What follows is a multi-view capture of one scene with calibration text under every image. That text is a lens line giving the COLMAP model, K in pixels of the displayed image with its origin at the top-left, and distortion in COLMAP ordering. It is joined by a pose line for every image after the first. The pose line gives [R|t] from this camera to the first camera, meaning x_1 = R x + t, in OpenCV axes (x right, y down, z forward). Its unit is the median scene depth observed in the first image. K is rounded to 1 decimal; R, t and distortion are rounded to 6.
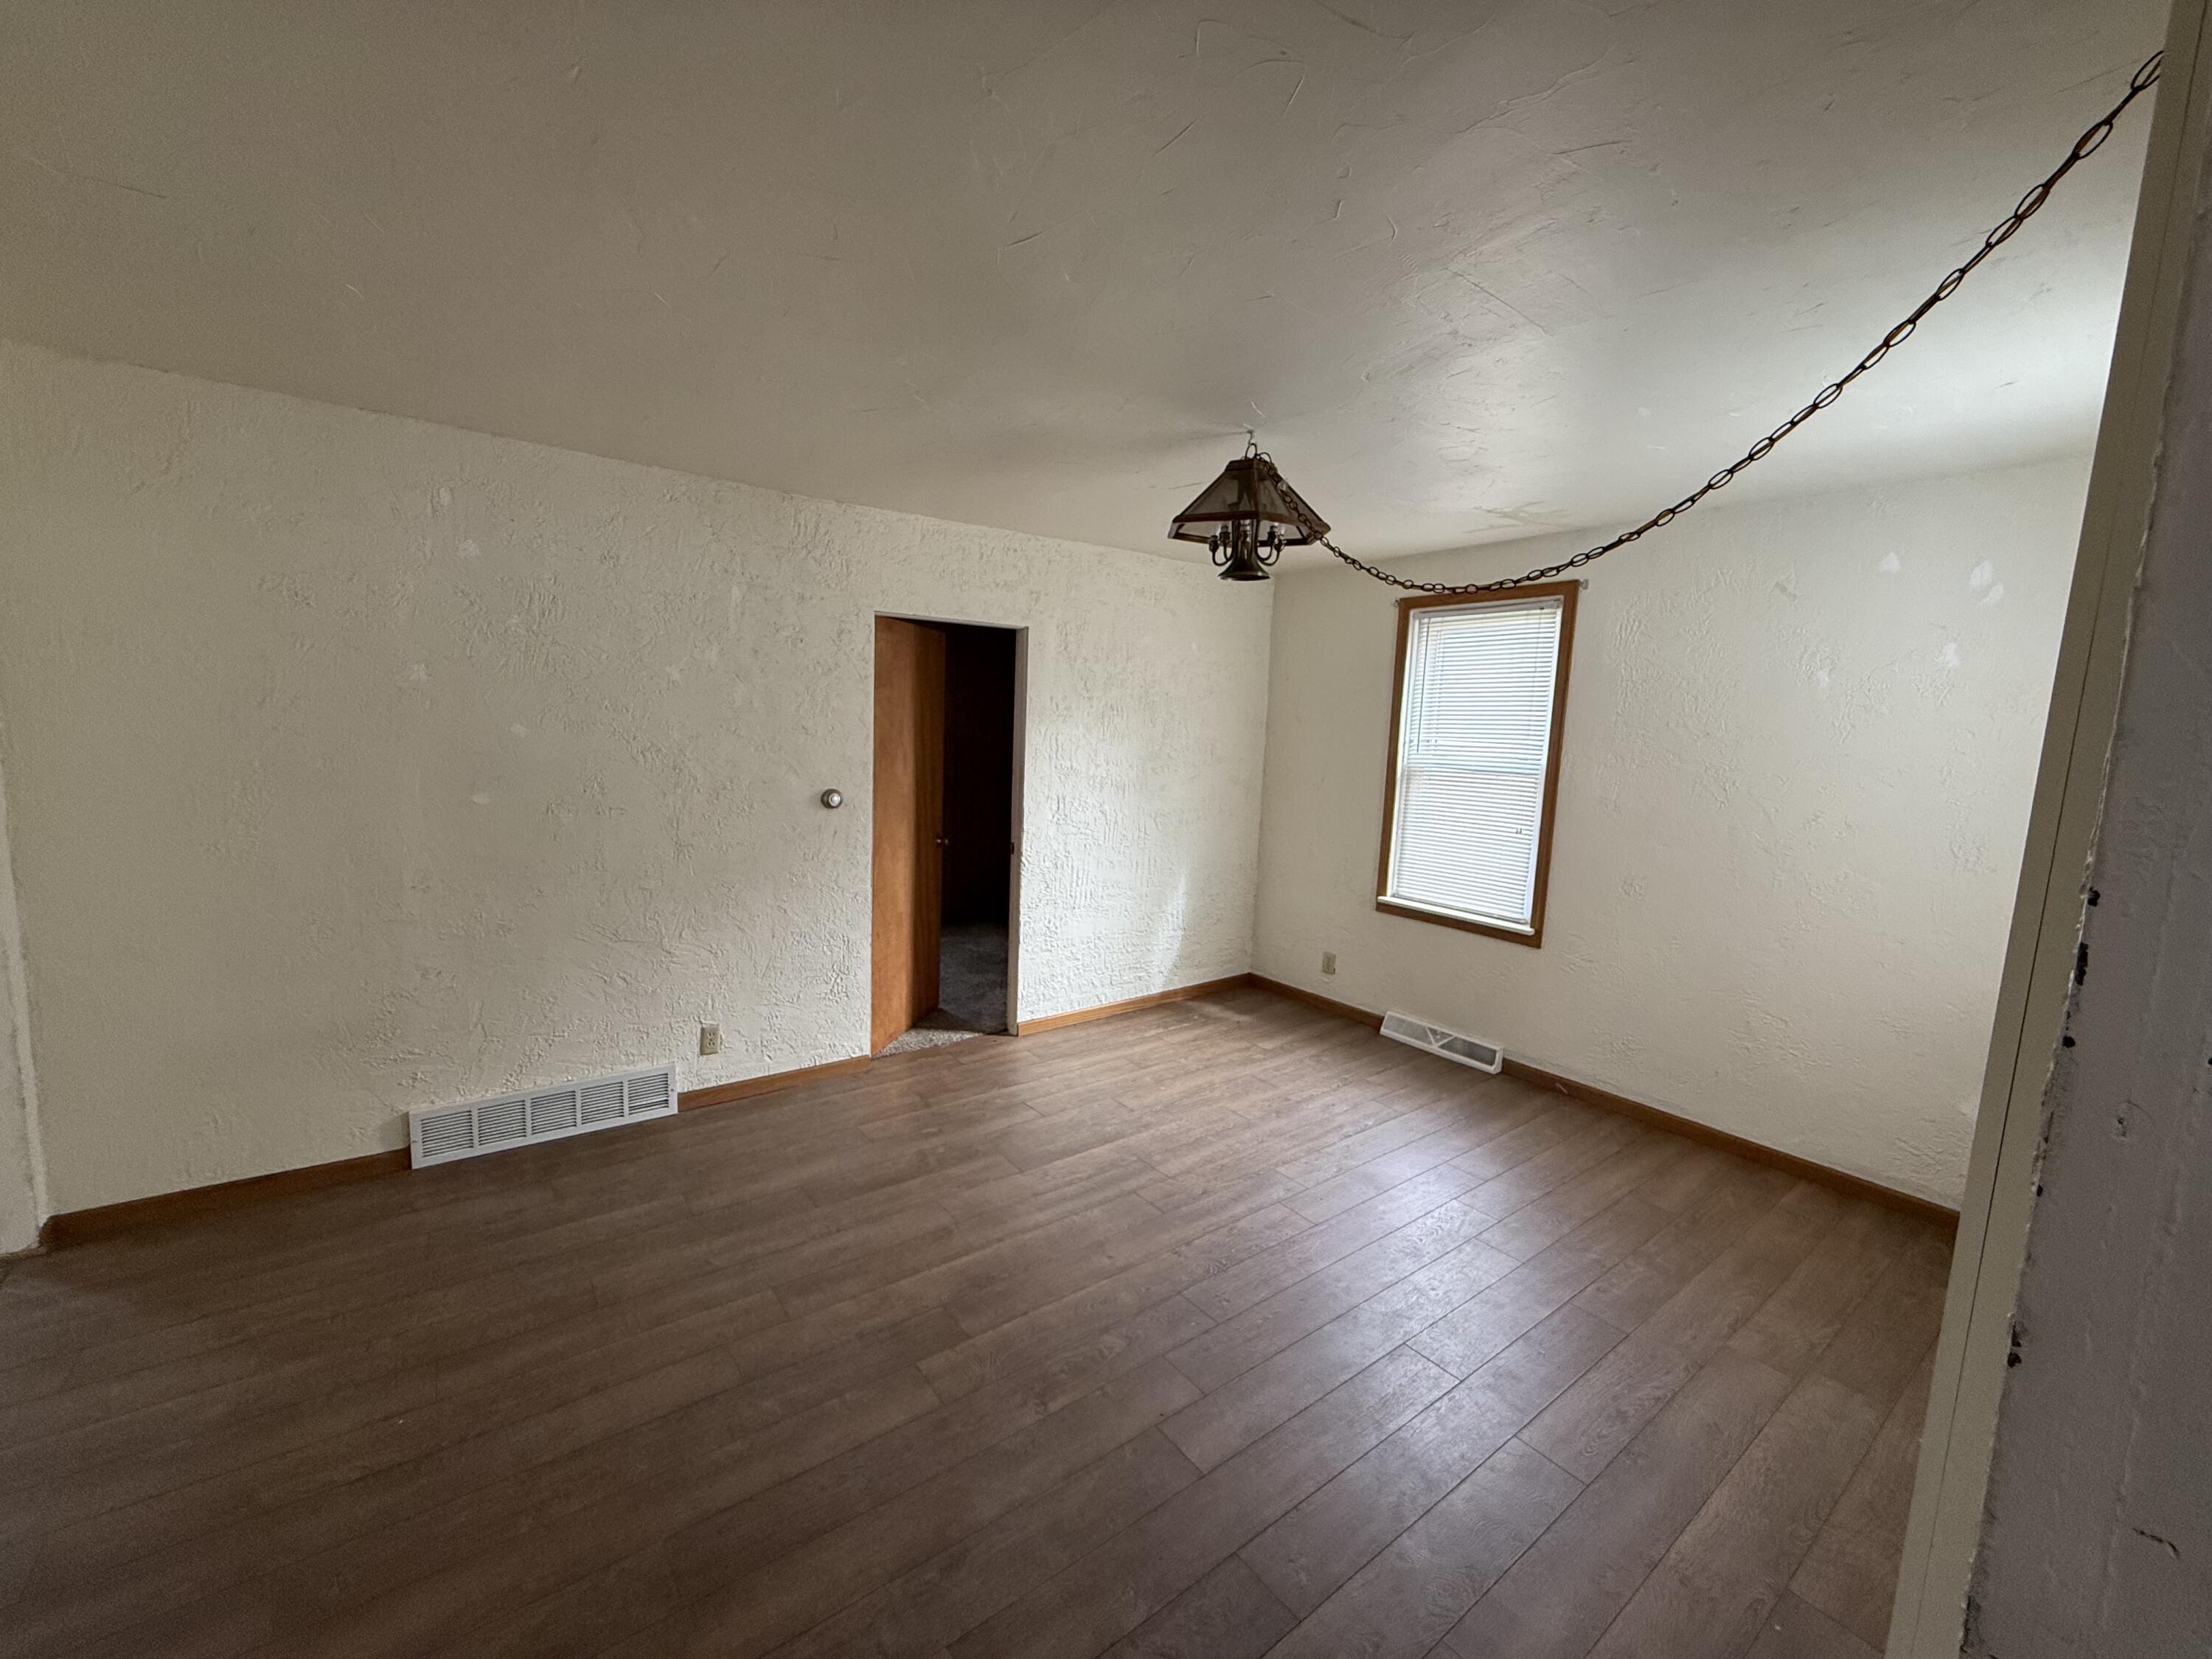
lens RADIAL K [[878.6, 0, 1100.0], [0, 878.6, 827.7], [0, 0, 1]] dist [0.000102, -0.000466]
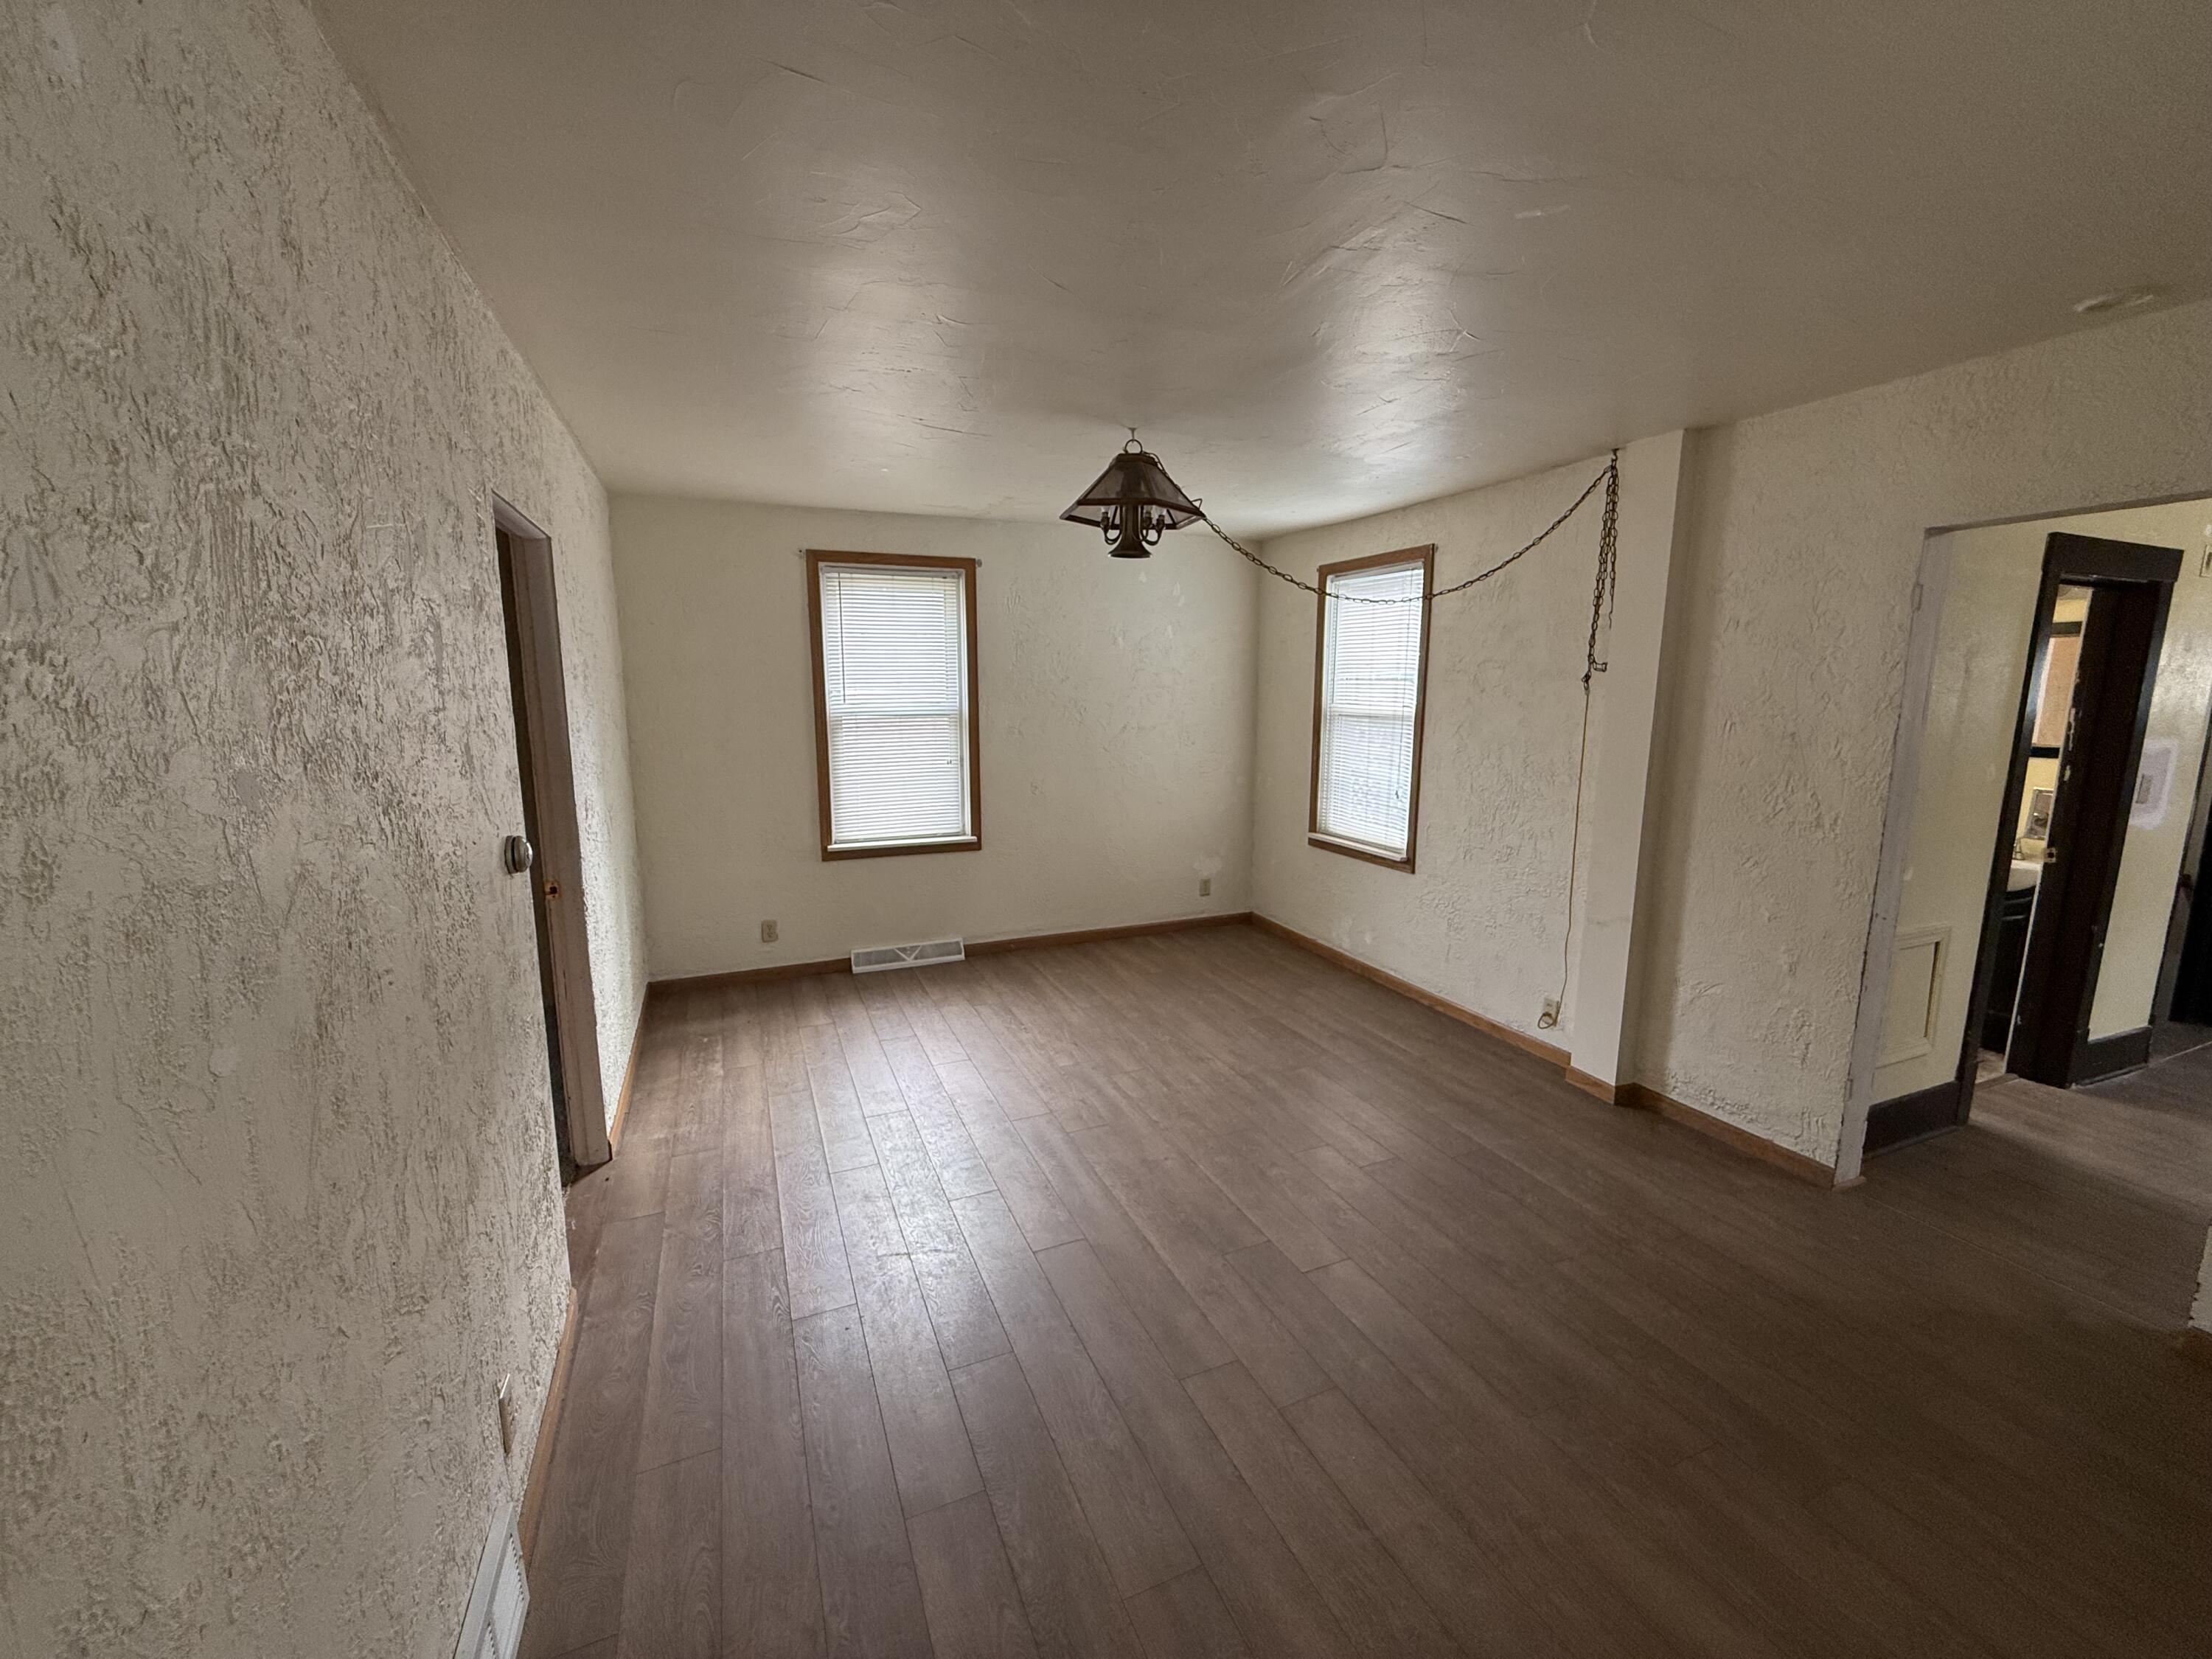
lens RADIAL K [[890.7, 0, 1108.0], [0, 890.7, 811.0], [0, 0, 1]] dist [0.000135, -0.000071]
pose [[0.218936, -0.170956, 0.960646, -0.643021], [0.115772, 0.982128, 0.148394, -0.082613], [-0.968847, 0.078727, 0.234815, 0.477063]]
